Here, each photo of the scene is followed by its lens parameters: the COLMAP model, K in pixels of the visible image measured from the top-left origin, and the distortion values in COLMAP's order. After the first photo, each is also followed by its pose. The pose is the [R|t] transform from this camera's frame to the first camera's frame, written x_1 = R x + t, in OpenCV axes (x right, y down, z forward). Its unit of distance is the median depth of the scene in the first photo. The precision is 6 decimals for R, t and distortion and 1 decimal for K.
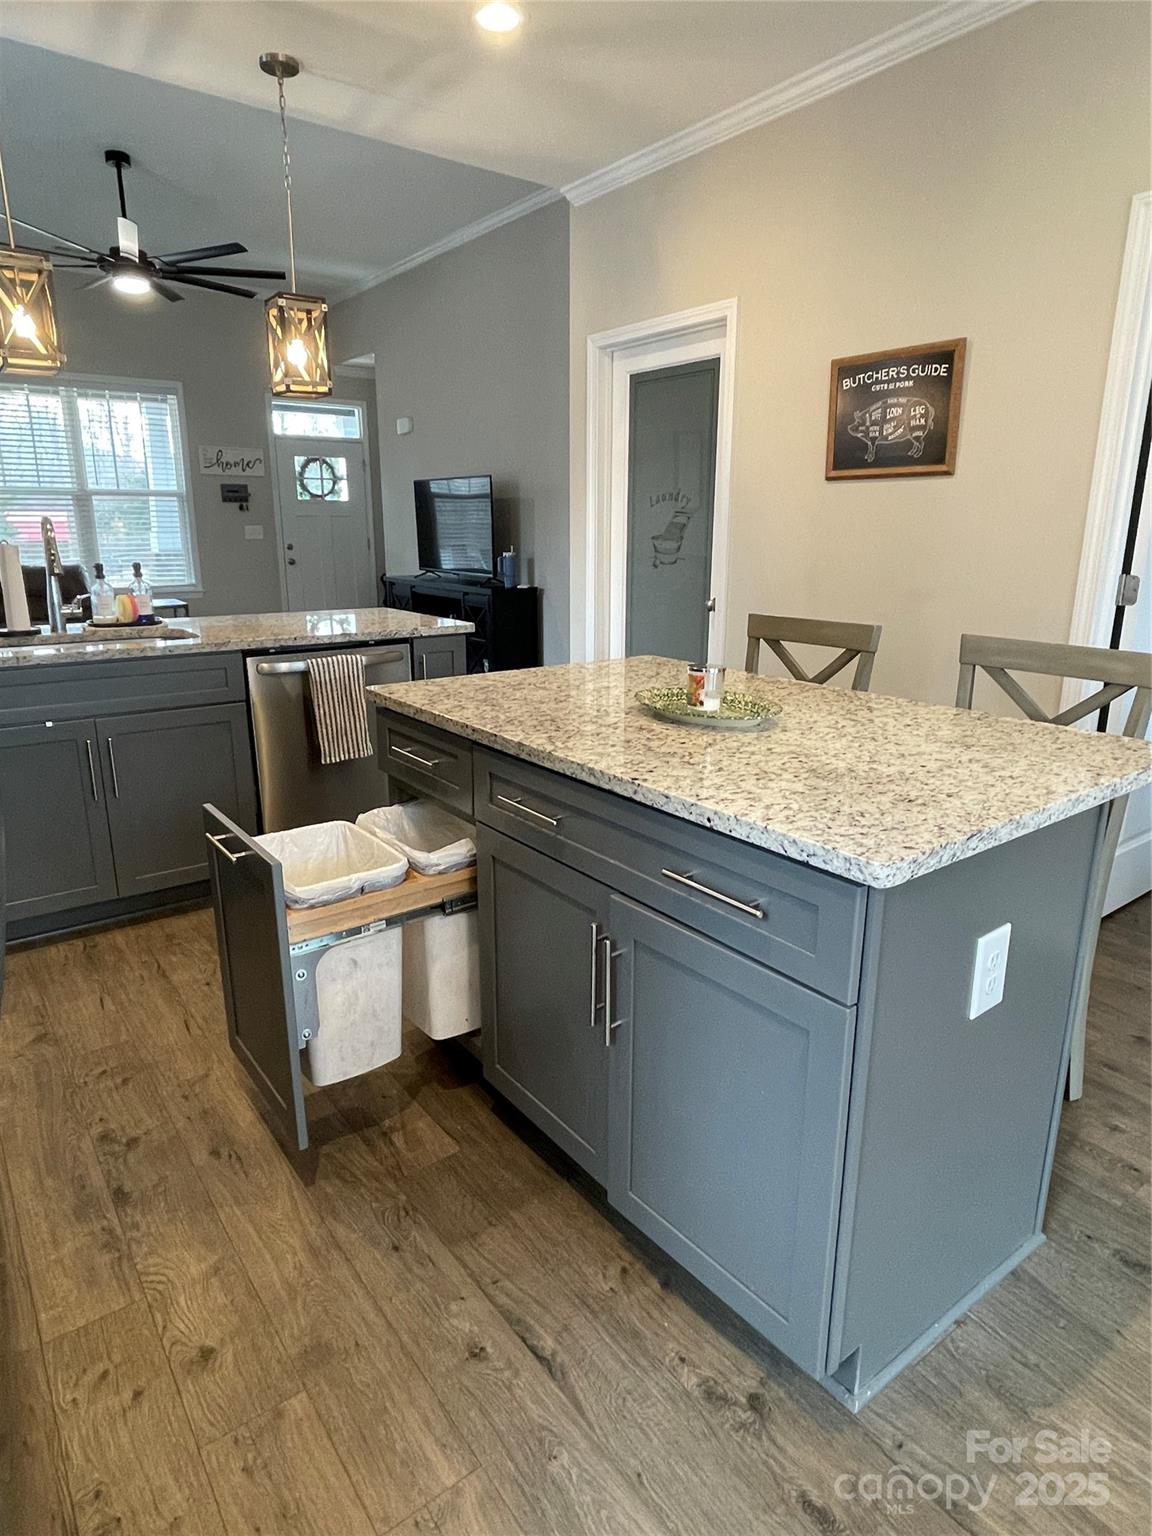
lens RADIAL K [[902.6, 0, 571.0], [0, 902.6, 761.6], [0, 0, 1]] dist [-0.006776, 0.000429]
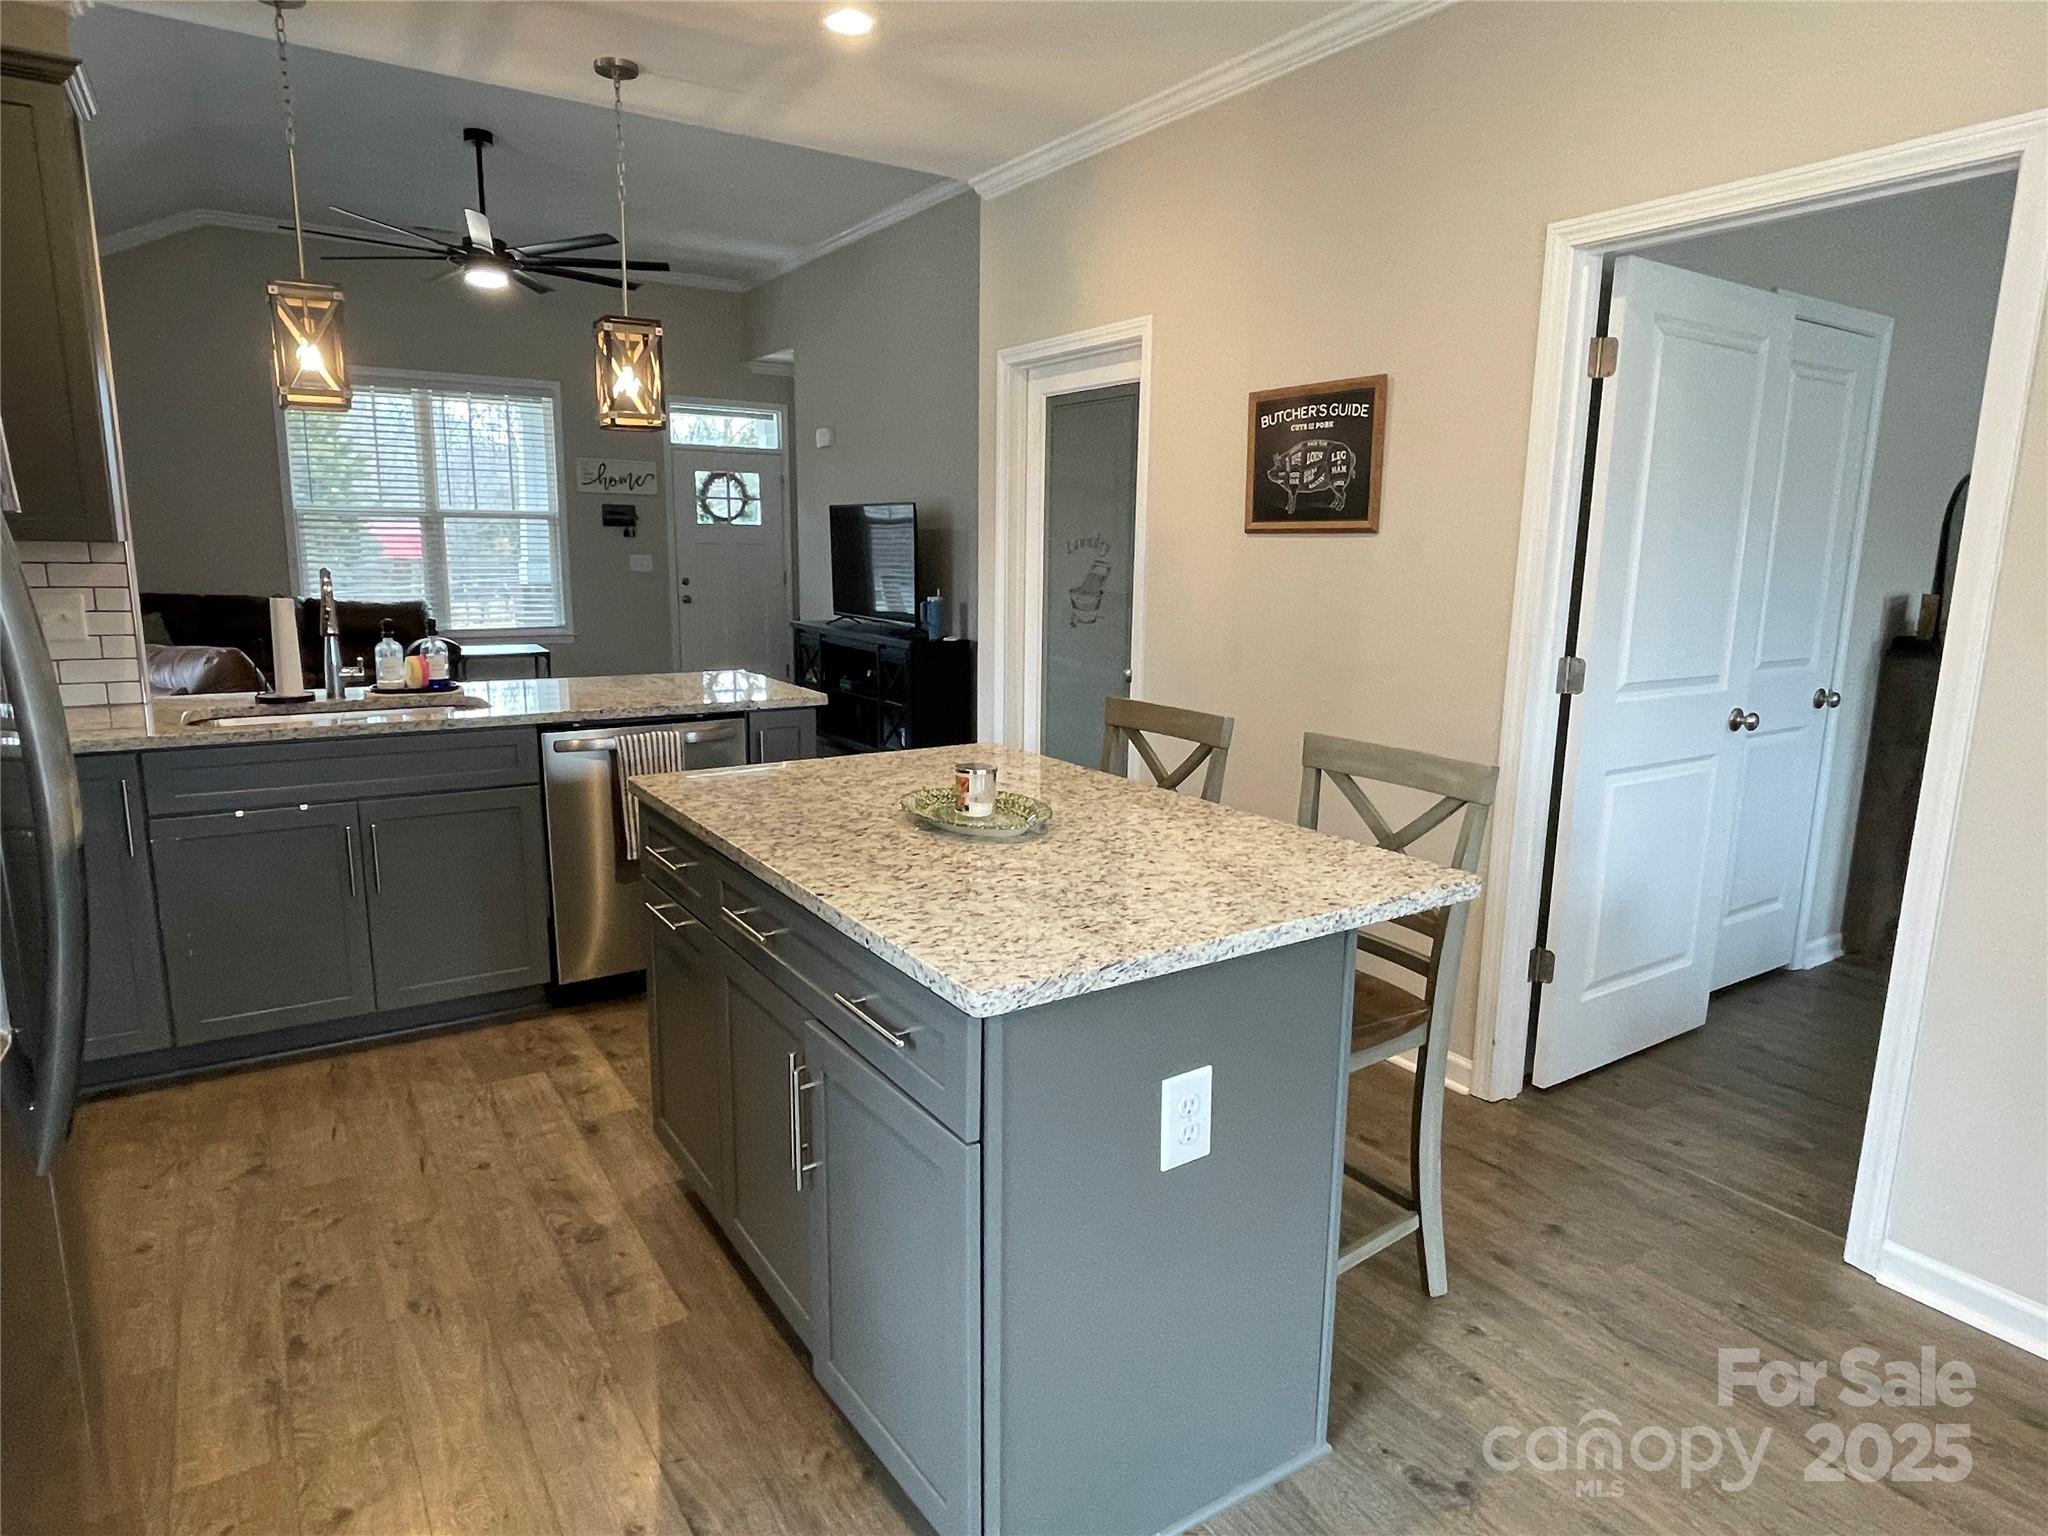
lens RADIAL K [[1203.5, 0, 1024.0], [0, 1203.5, 768.0], [0, 0, 1]] dist [-0.006776, 0.000429]
pose [[0.998119, 0.022254, -0.057127, 0.157502], [-0.026322, 0.997095, -0.071478, -0.012354], [0.055370, 0.072848, 0.995805, -0.104833]]
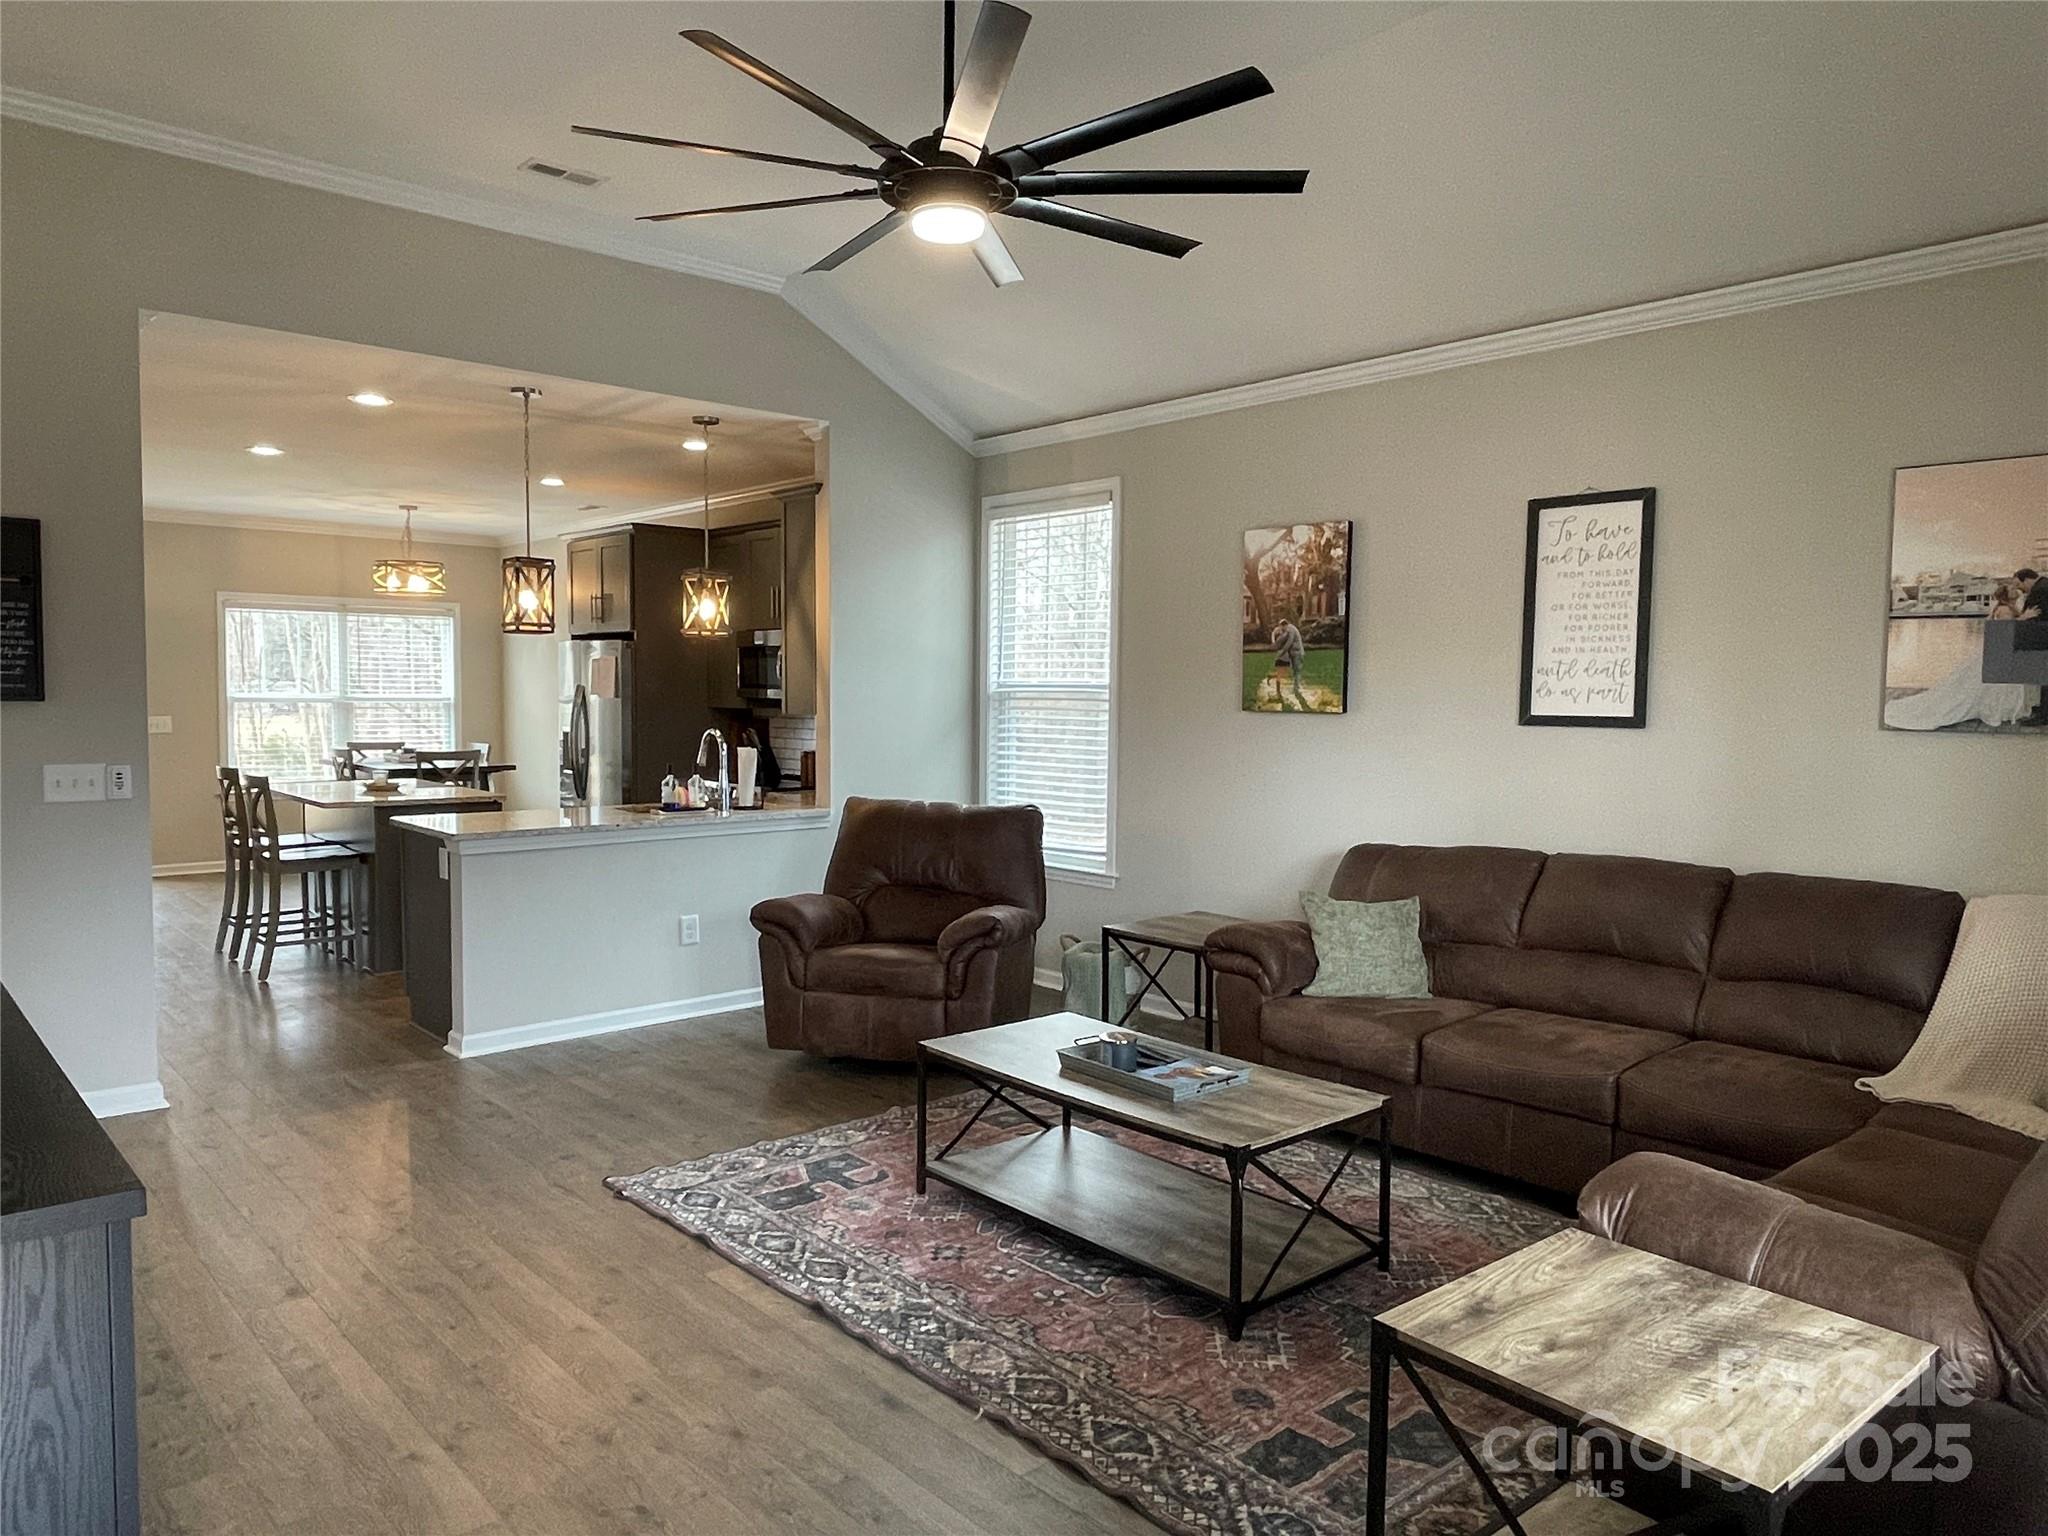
lens RADIAL K [[1356.1, 0, 1017.6], [0, 1356.1, 770.7], [0, 0, 1]] dist [0.020699, -0.050992]
pose [[-0.995955, -0.010579, -0.089223, -0.833624], [-0.038052, 0.949250, 0.312212, -0.871887], [0.081392, 0.314345, -0.945813, 2.994659]]
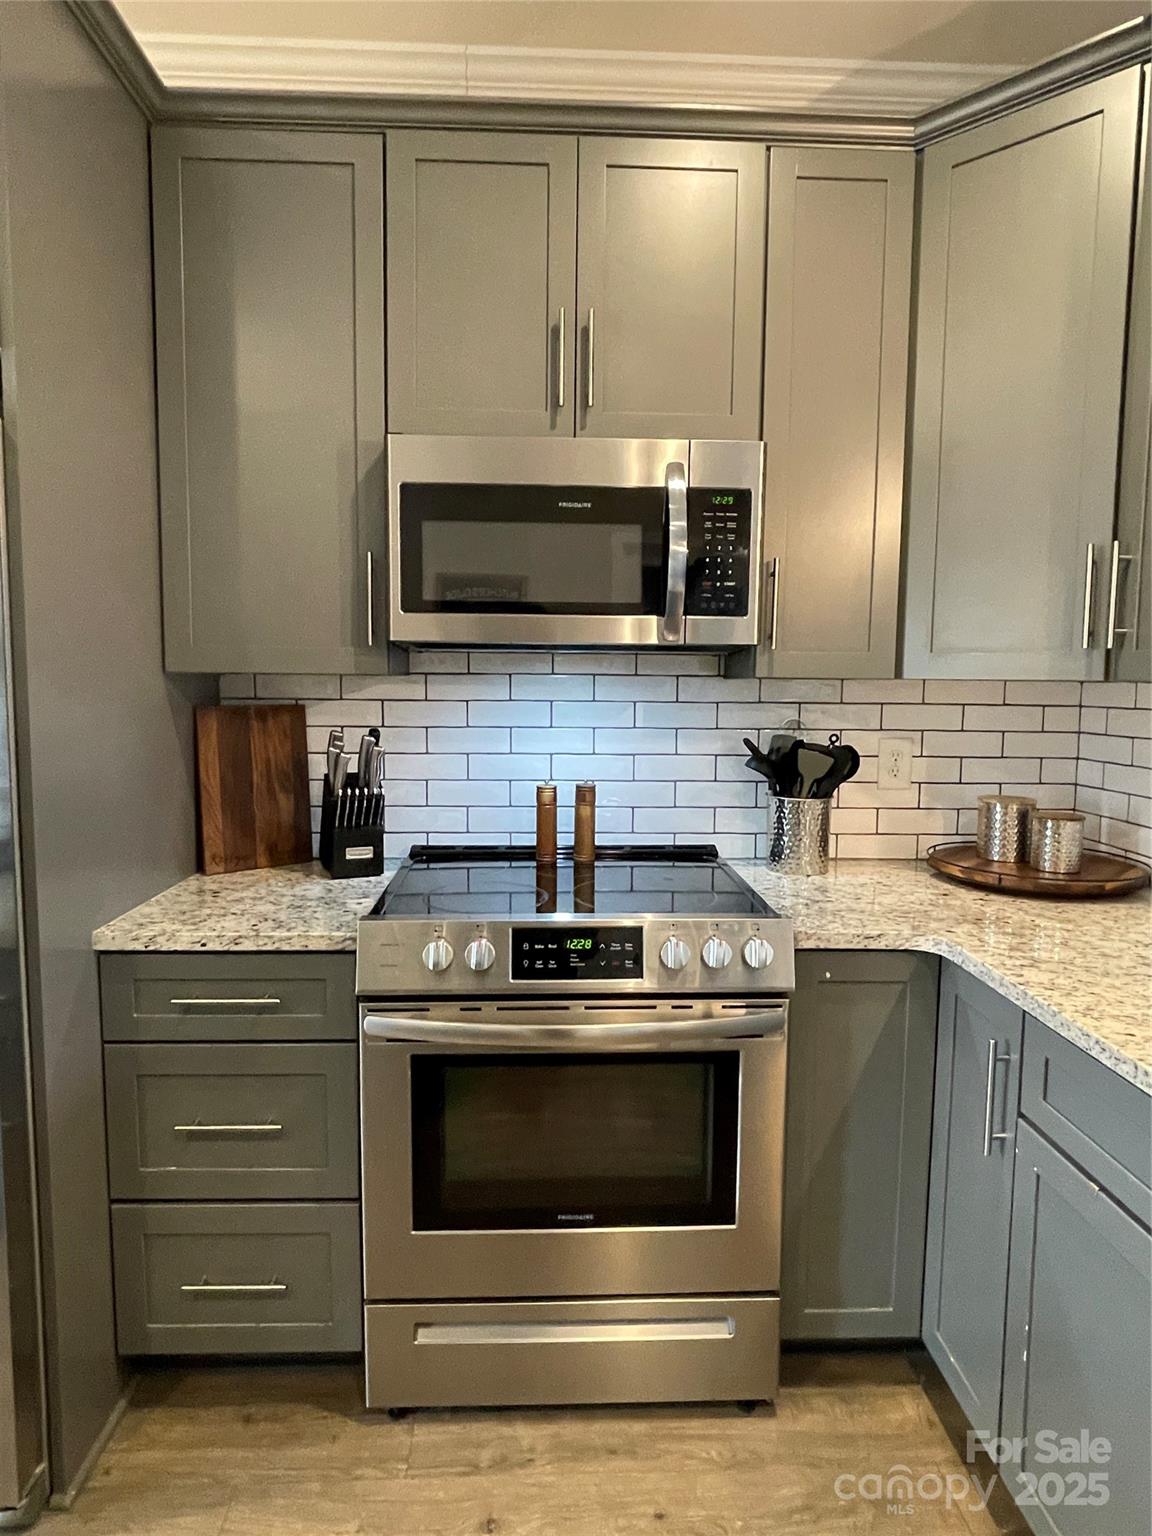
lens RADIAL K [[895.6, 0, 577.4], [0, 895.6, 762.9], [0, 0, 1]] dist [-0.003933, -0.004271]
pose [[-0.566358, 0.066002, -0.821513, -0.110546], [-0.222363, 0.947585, 0.229429, -0.240158], [0.793595, 0.312613, -0.521995, 0.807170]]
